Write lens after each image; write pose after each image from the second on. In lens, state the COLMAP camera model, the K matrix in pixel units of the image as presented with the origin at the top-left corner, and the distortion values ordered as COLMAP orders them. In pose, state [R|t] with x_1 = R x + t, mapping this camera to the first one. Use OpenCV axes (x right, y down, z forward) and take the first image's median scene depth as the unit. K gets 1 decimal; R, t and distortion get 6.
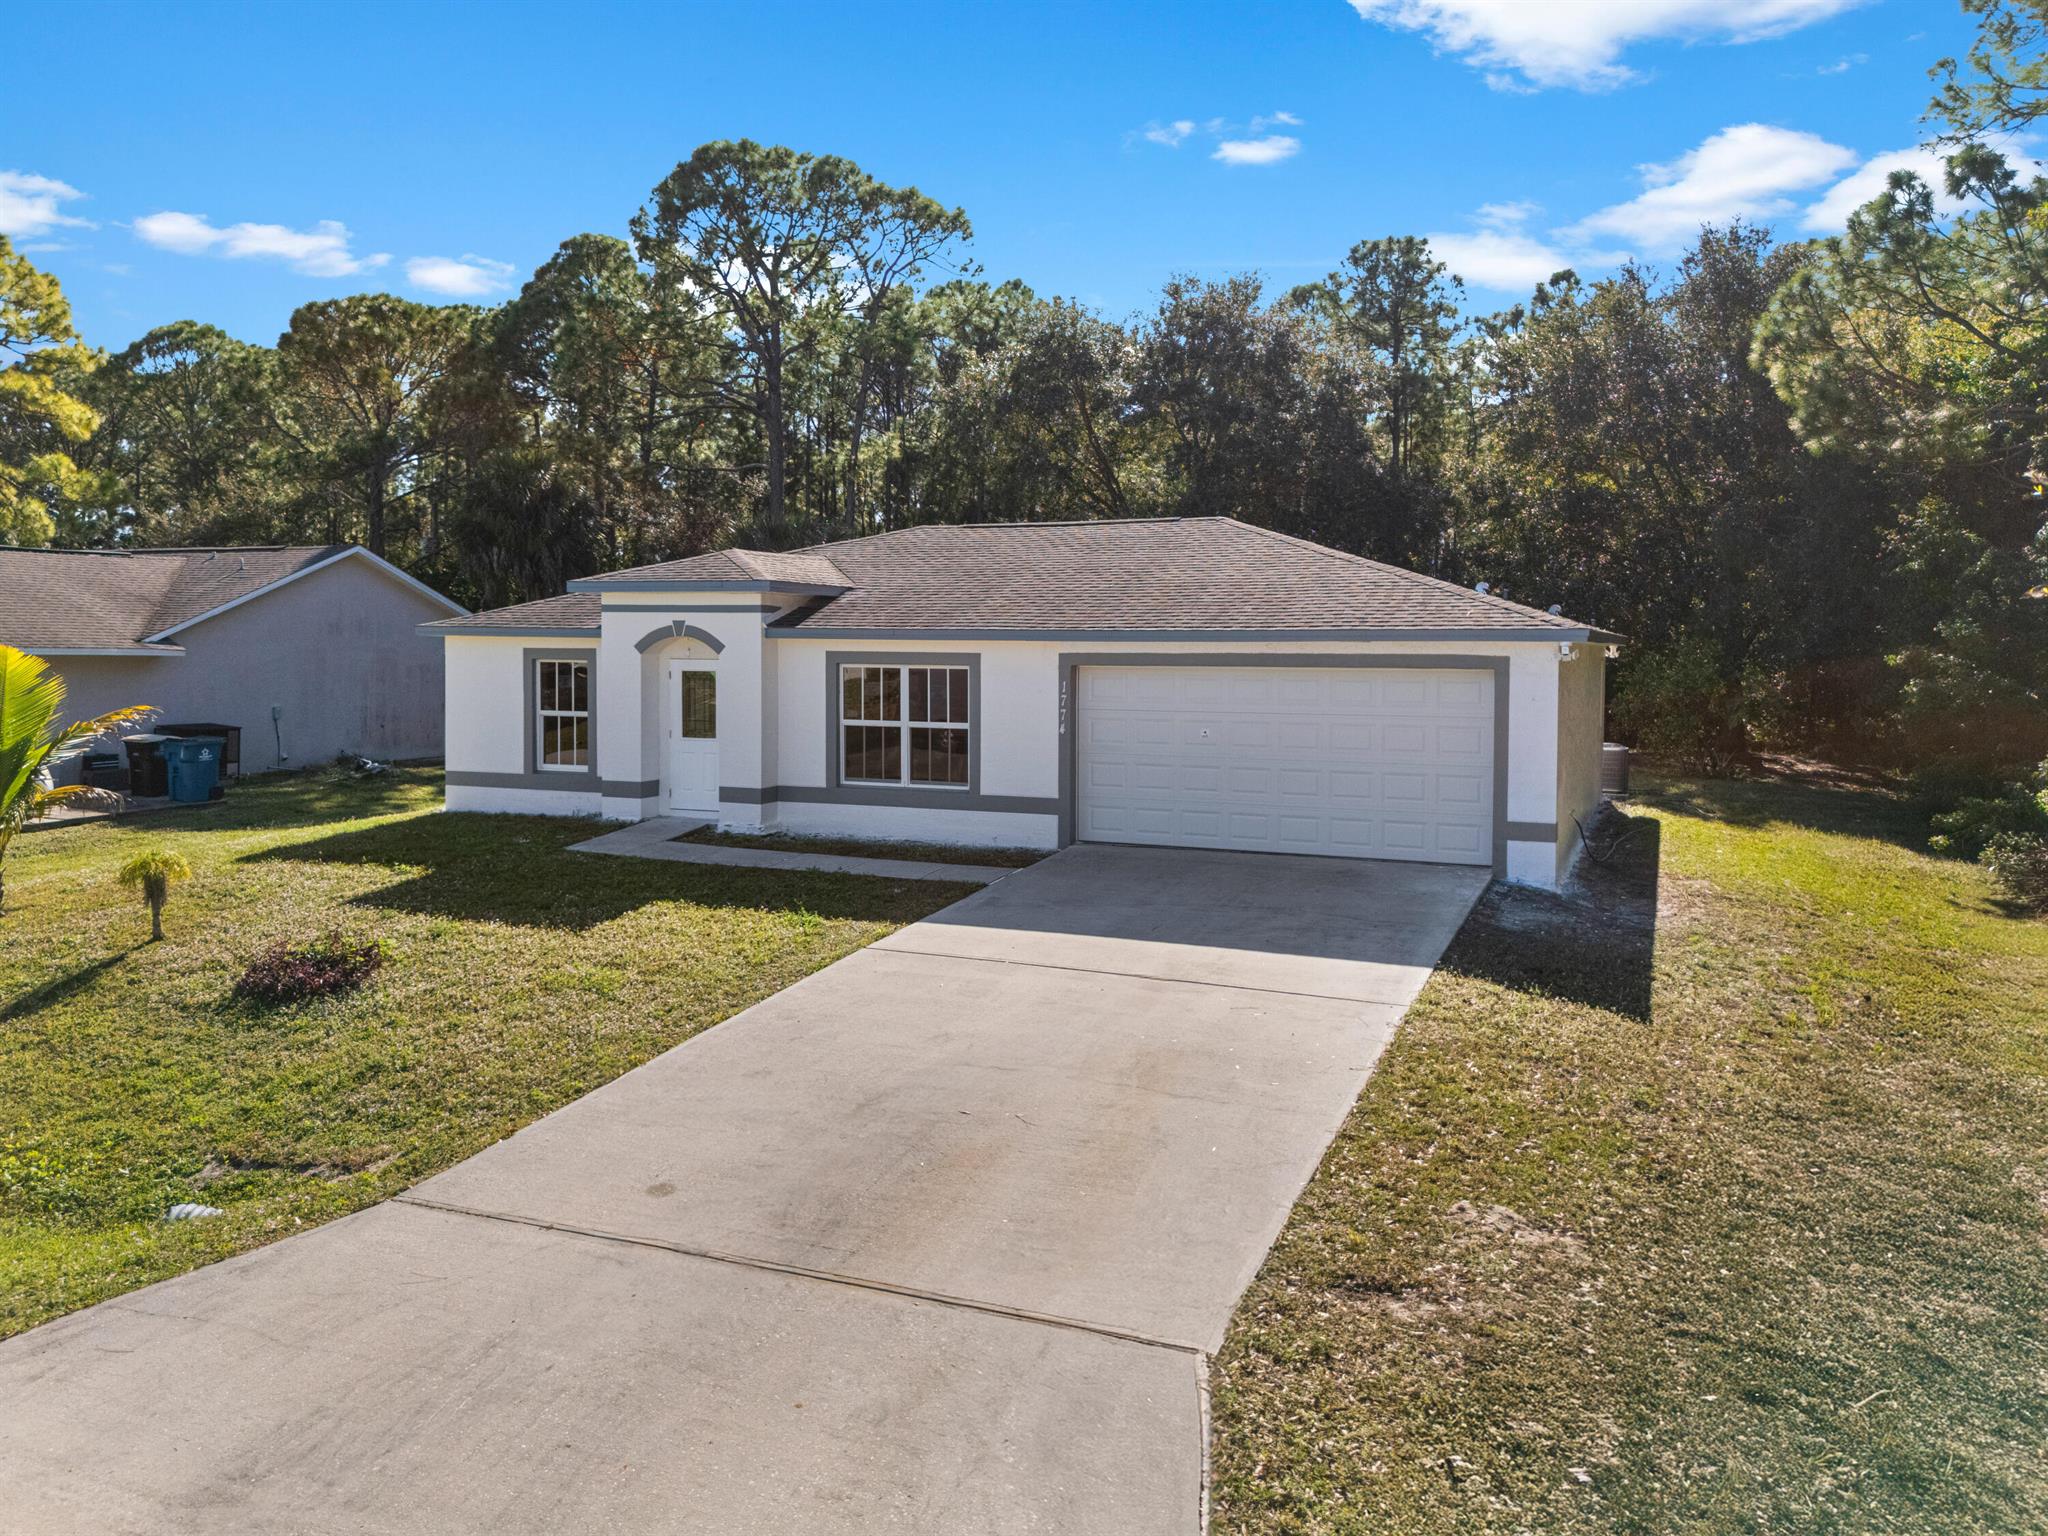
lens RADIAL K [[1549.0, 0, 1002.3], [0, 1549.0, 728.5], [0, 0, 1]] dist [0.044246, -0.018452]
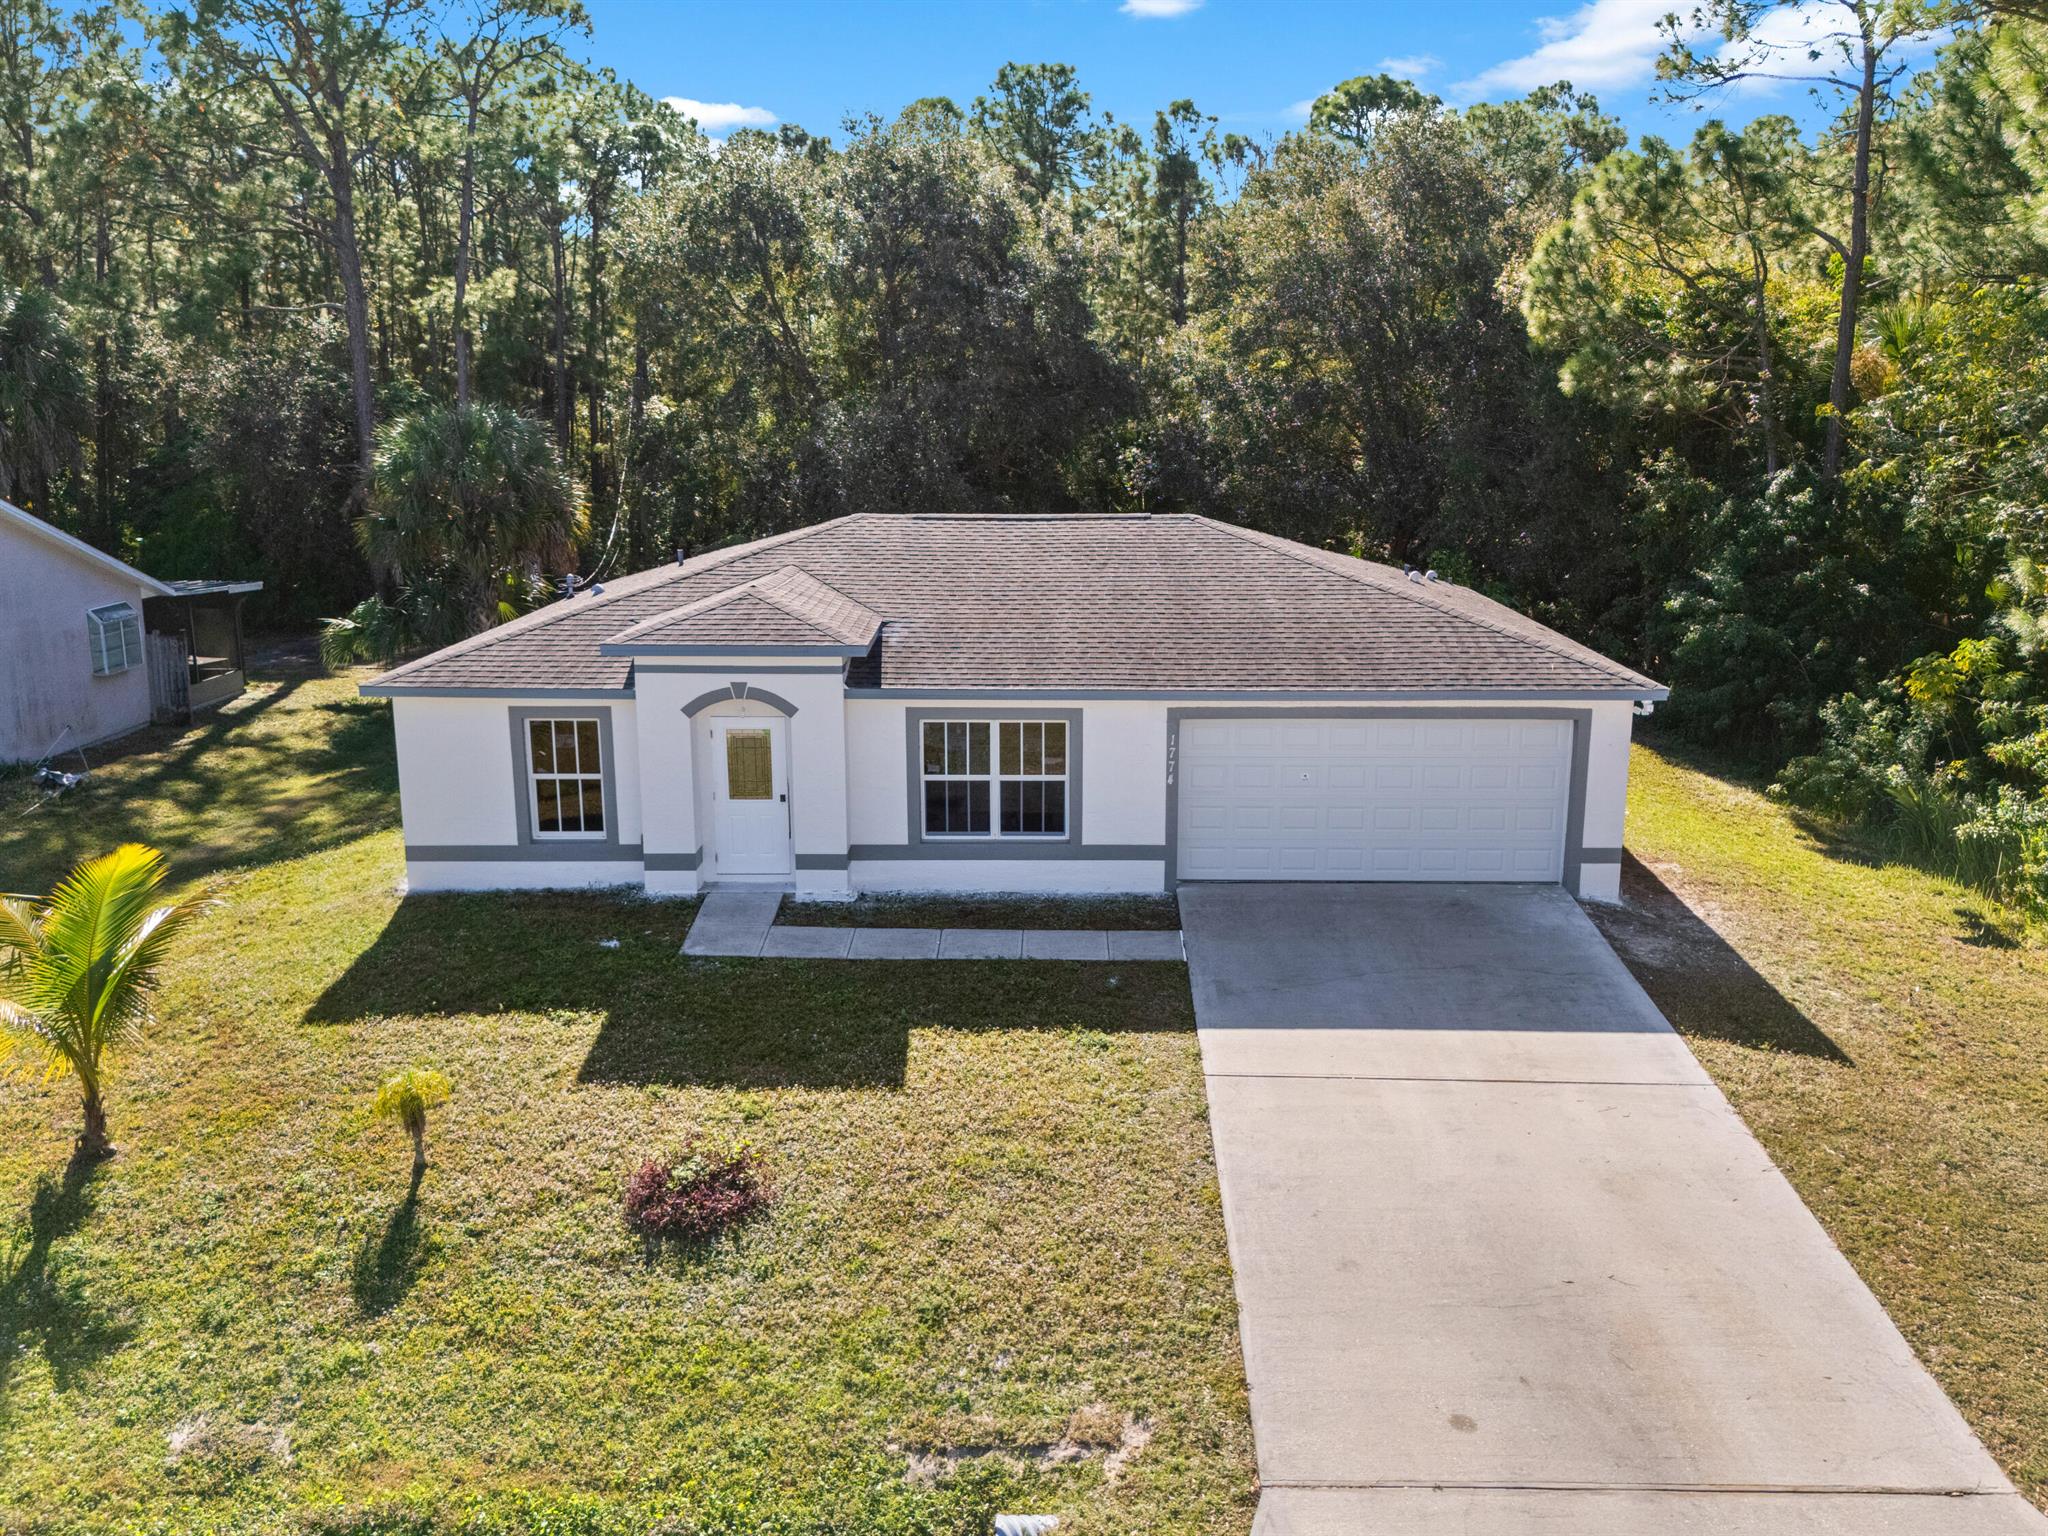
lens RADIAL K [[1687.3, 0, 1050.2], [0, 1687.3, 767.2], [0, 0, 1]] dist [0.067739, -0.036478]
pose [[0.919682, -0.092743, 0.381555, -0.432304], [0.026285, 0.984068, 0.175837, -0.194131], [-0.391784, -0.151685, 0.907467, 0.011098]]
